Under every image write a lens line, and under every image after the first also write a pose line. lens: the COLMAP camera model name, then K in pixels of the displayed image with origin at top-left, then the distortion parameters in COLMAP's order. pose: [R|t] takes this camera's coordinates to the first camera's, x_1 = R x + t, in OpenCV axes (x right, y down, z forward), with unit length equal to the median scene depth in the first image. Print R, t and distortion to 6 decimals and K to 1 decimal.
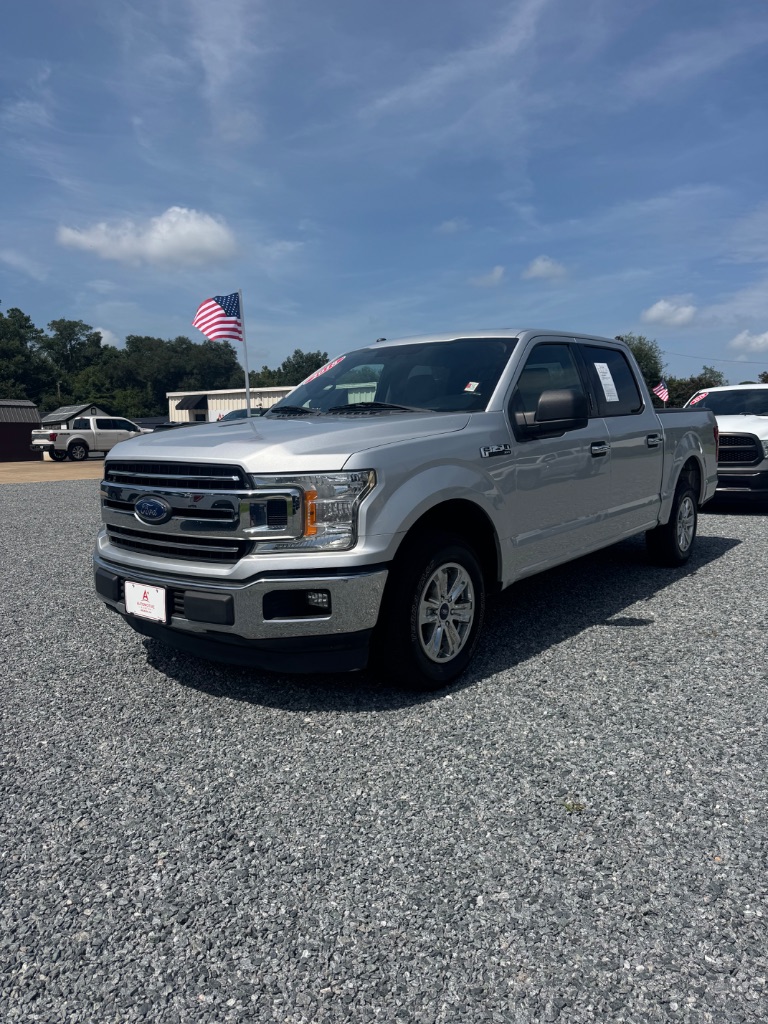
lens RADIAL K [[767.6, 0, 384.0], [0, 767.6, 512.0], [0, 0, 1]] dist [0.019995, -0.004407]
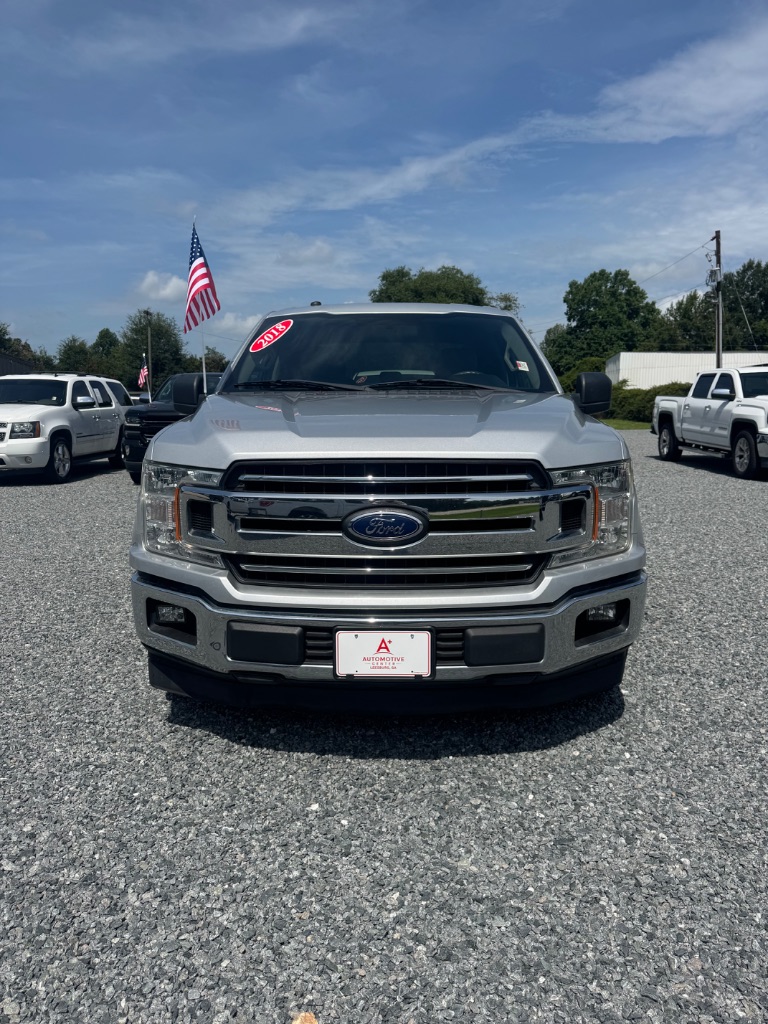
lens RADIAL K [[736.6, 0, 384.0], [0, 736.6, 512.0], [0, 0, 1]] dist [0.039474, -0.042027]
pose [[0.792630, -0.087019, 0.603461, -0.716517], [0.062993, 0.996154, 0.060907, -0.057974], [-0.606440, -0.010263, 0.795063, 0.455517]]
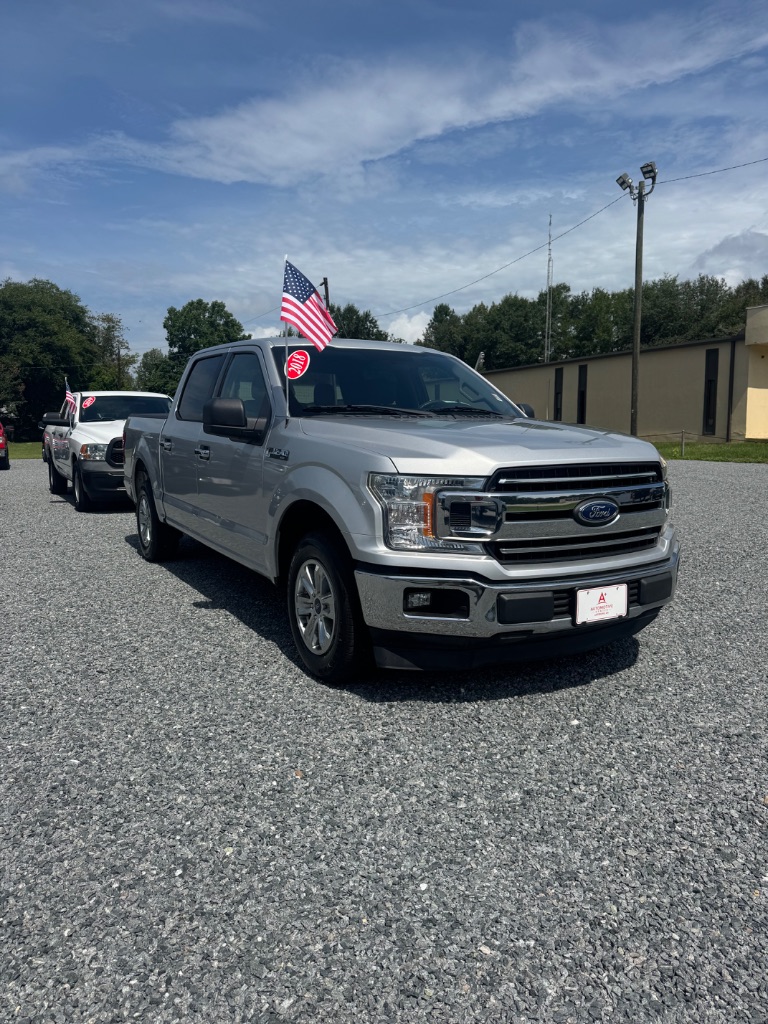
lens RADIAL K [[736.6, 0, 384.0], [0, 736.6, 512.0], [0, 0, 1]] dist [0.039474, -0.042027]
pose [[0.374303, -0.099268, 0.921978, -1.295953], [0.092583, 0.993286, 0.069359, -0.095637], [-0.922673, 0.059398, 0.380980, 0.892026]]
